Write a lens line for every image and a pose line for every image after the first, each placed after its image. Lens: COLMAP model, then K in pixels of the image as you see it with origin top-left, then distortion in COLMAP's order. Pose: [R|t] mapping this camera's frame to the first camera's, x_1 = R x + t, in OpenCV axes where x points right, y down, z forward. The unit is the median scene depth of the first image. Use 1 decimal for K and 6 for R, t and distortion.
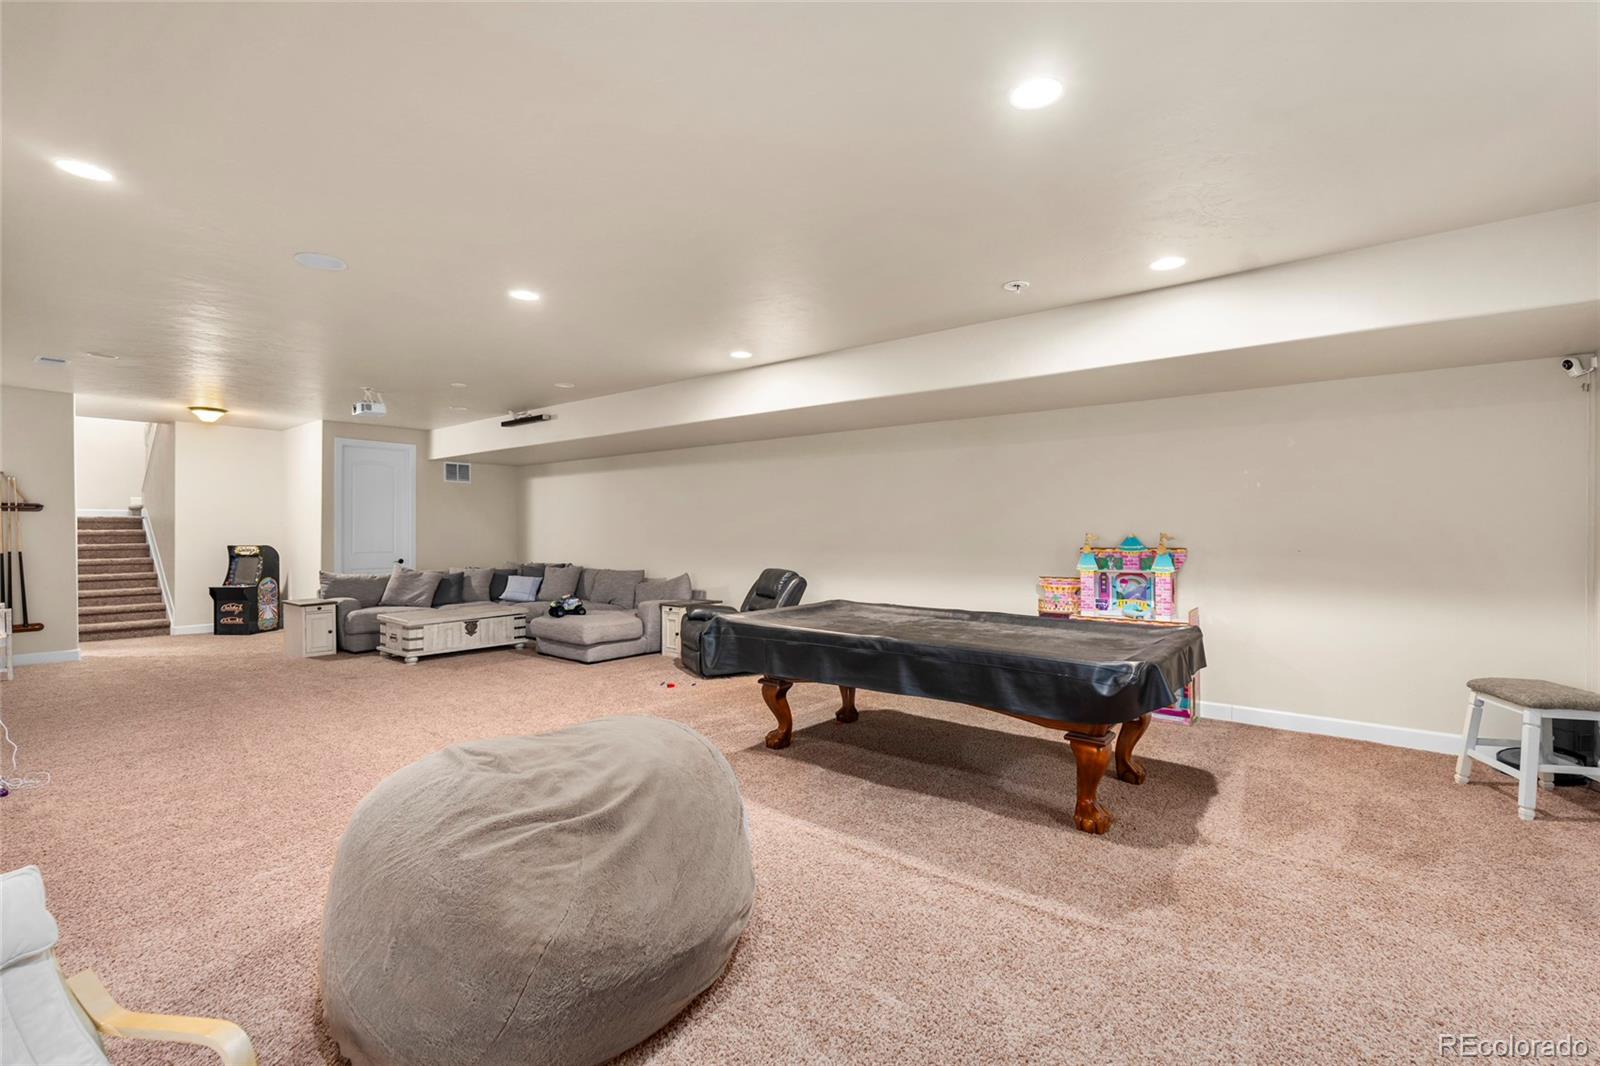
lens RADIAL K [[702.2, 0, 800.0], [0, 702.2, 533.0], [0, 0, 1]] dist [-0.000165, -0.000038]
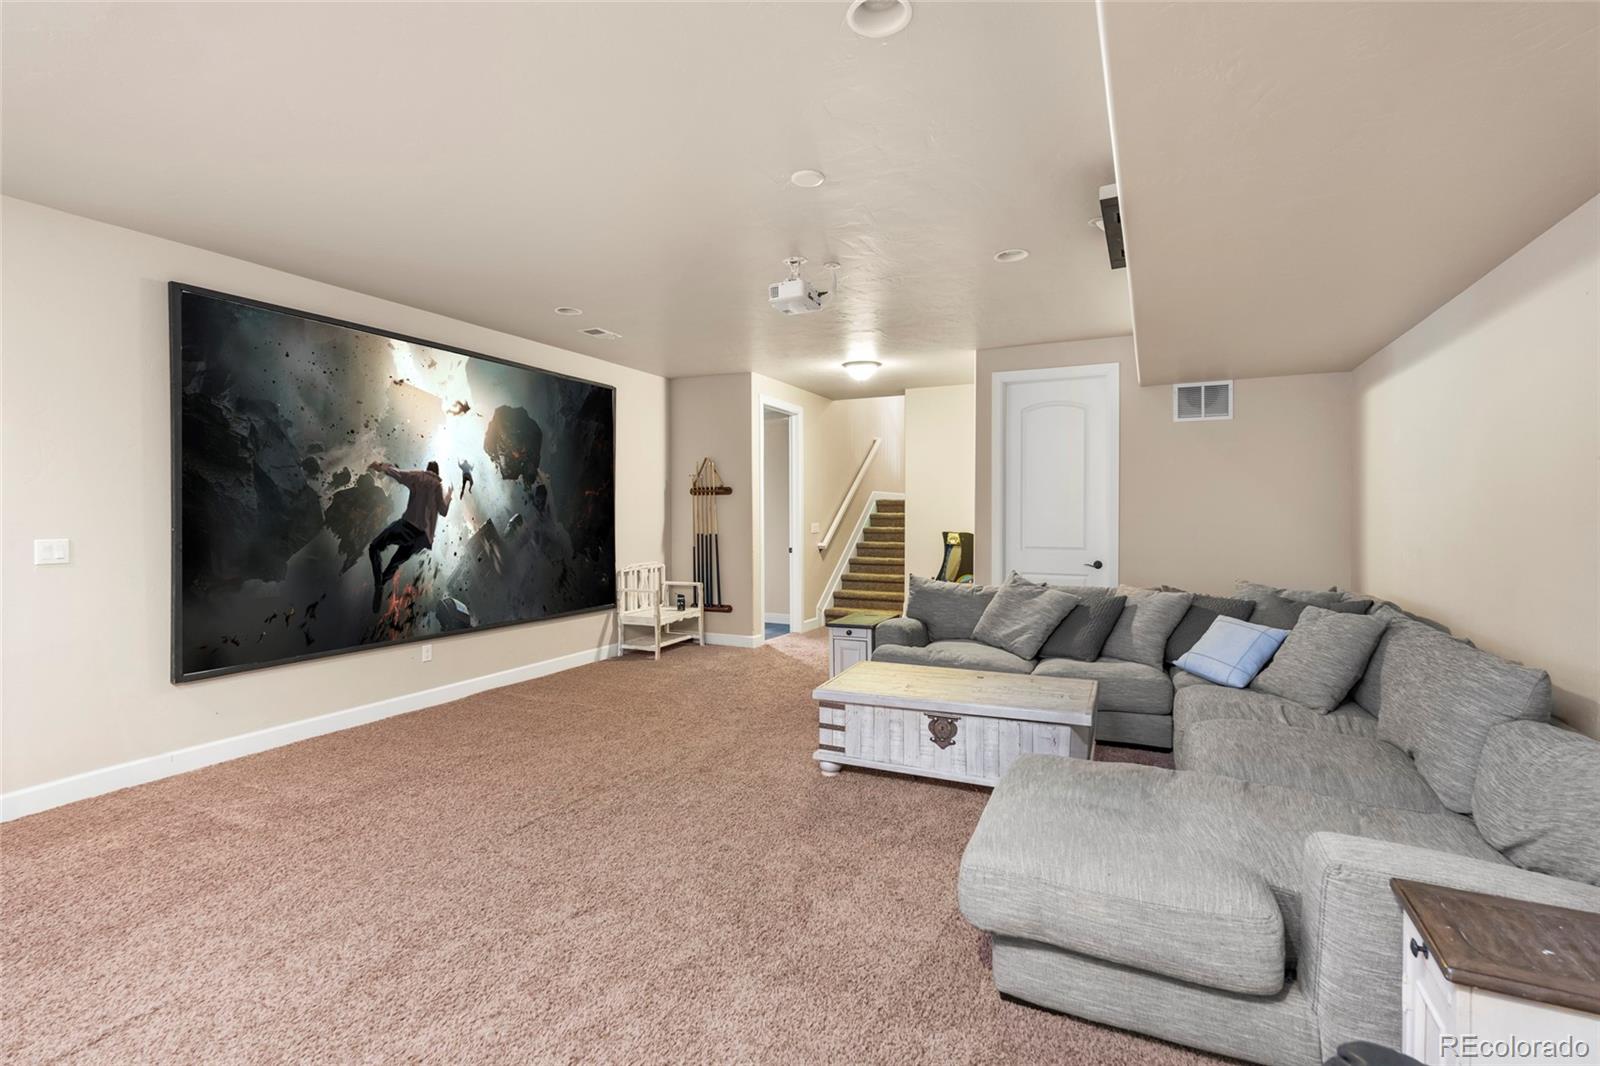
lens RADIAL K [[728.5, 0, 799.6], [0, 728.5, 515.1], [0, 0, 1]] dist [0.000265, -0.000001]
pose [[0.214859, 0.002118, -0.976643, -0.032402], [-0.001436, 0.999997, 0.001853, -0.003112], [0.976644, 0.001004, 0.214861, 0.767447]]
